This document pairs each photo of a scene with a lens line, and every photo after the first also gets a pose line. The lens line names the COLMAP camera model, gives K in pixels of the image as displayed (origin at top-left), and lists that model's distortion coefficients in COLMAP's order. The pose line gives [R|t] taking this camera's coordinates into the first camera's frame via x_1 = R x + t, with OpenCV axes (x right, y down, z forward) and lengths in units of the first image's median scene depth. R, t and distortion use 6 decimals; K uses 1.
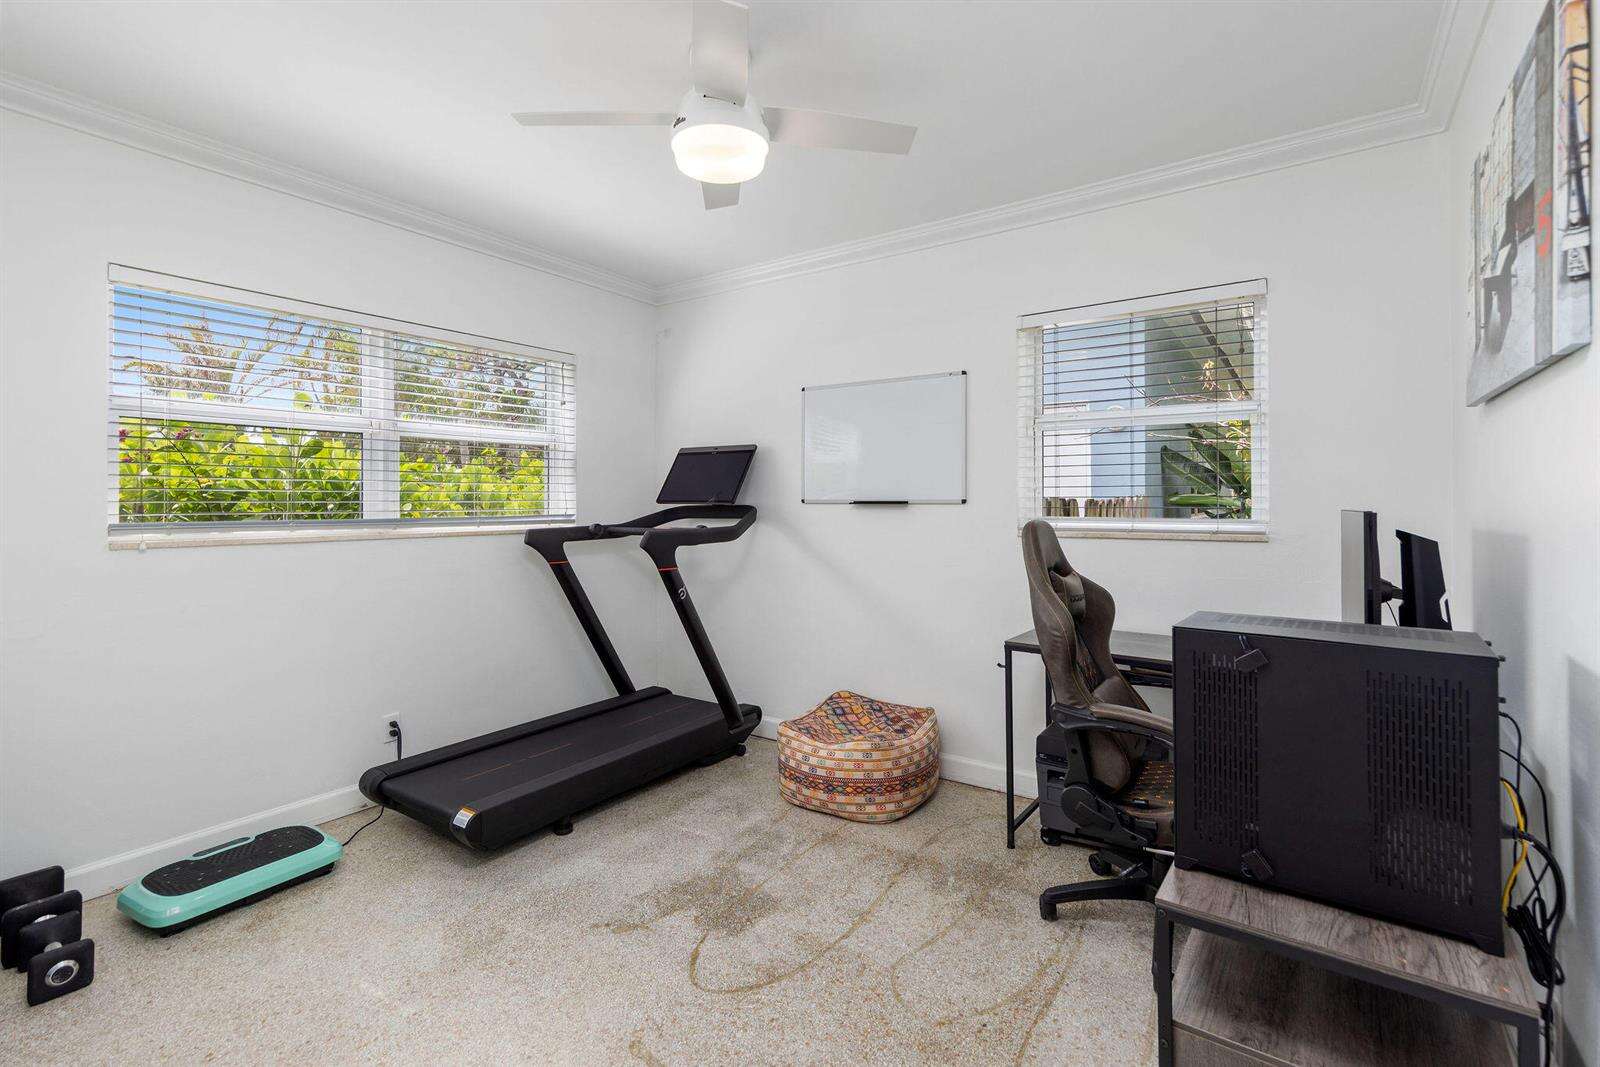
lens RADIAL K [[717.3, 0, 791.2], [0, 717.3, 521.4], [0, 0, 1]] dist [0.002625, 0.000729]
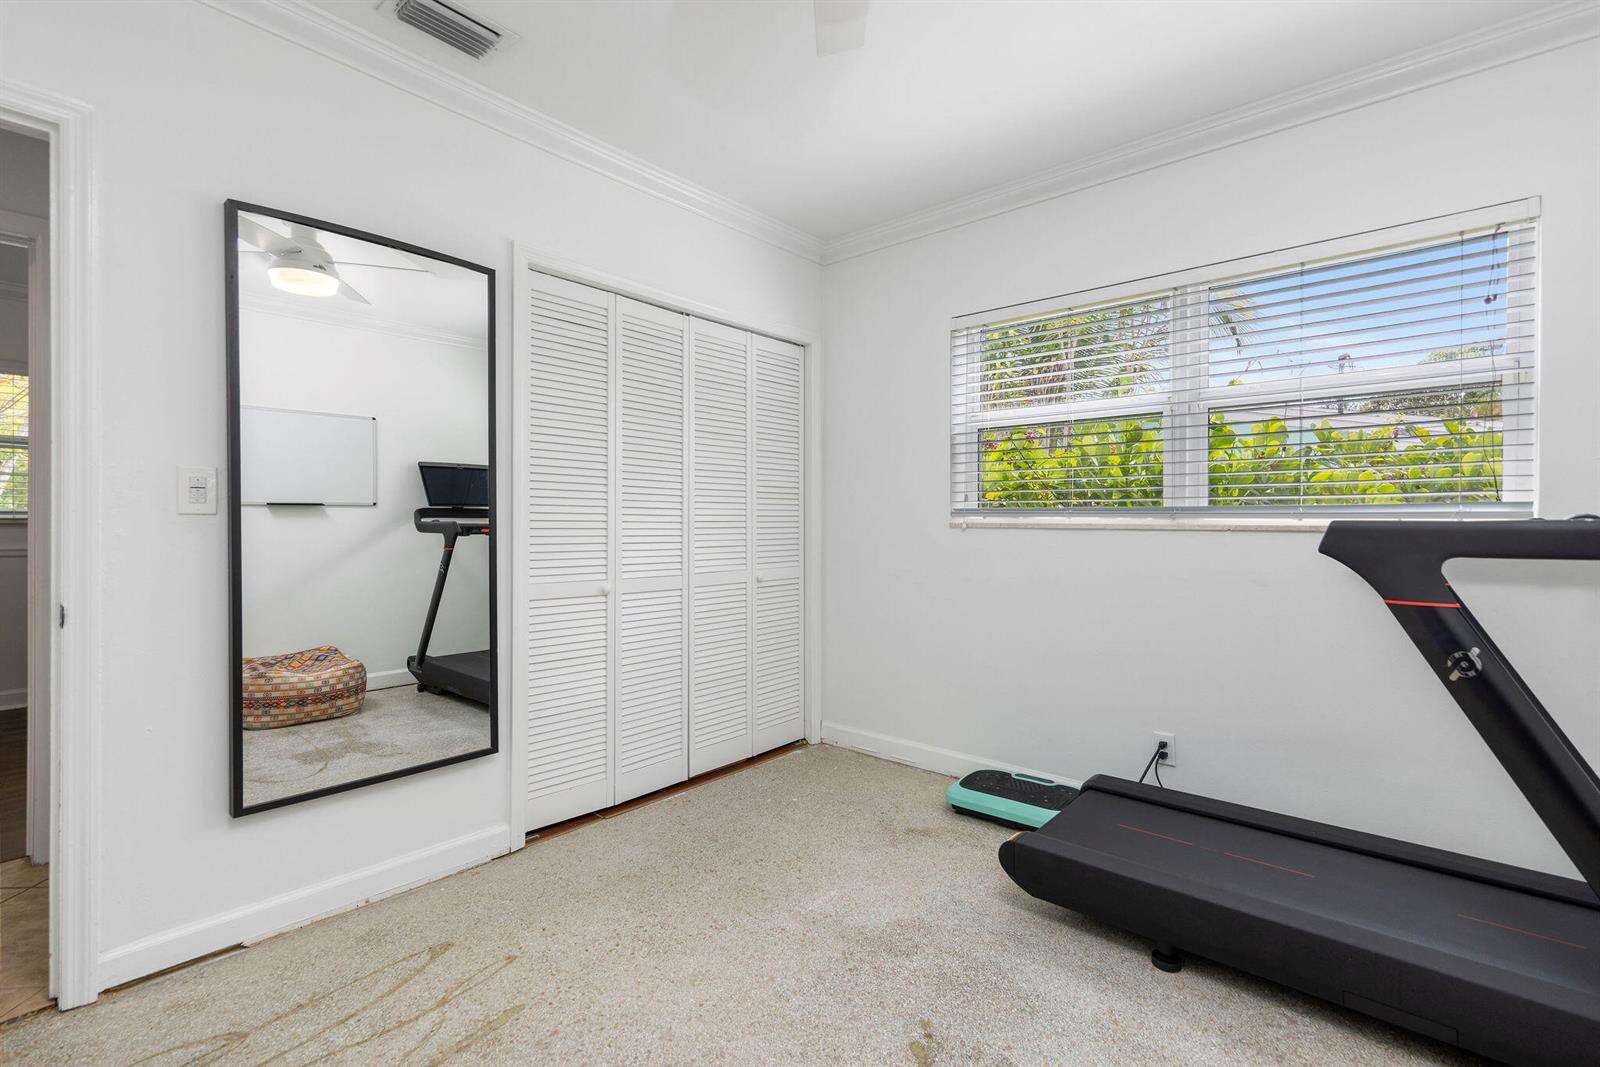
lens RADIAL K [[717.3, 0, 790.4], [0, 717.3, 527.8], [0, 0, 1]] dist [0.002625, 0.000729]
pose [[-0.106067, 0.030679, -0.993886, 0.382810], [-0.015445, 0.999353, 0.032496, 0.000134], [0.994239, 0.018797, -0.105525, 0.704997]]
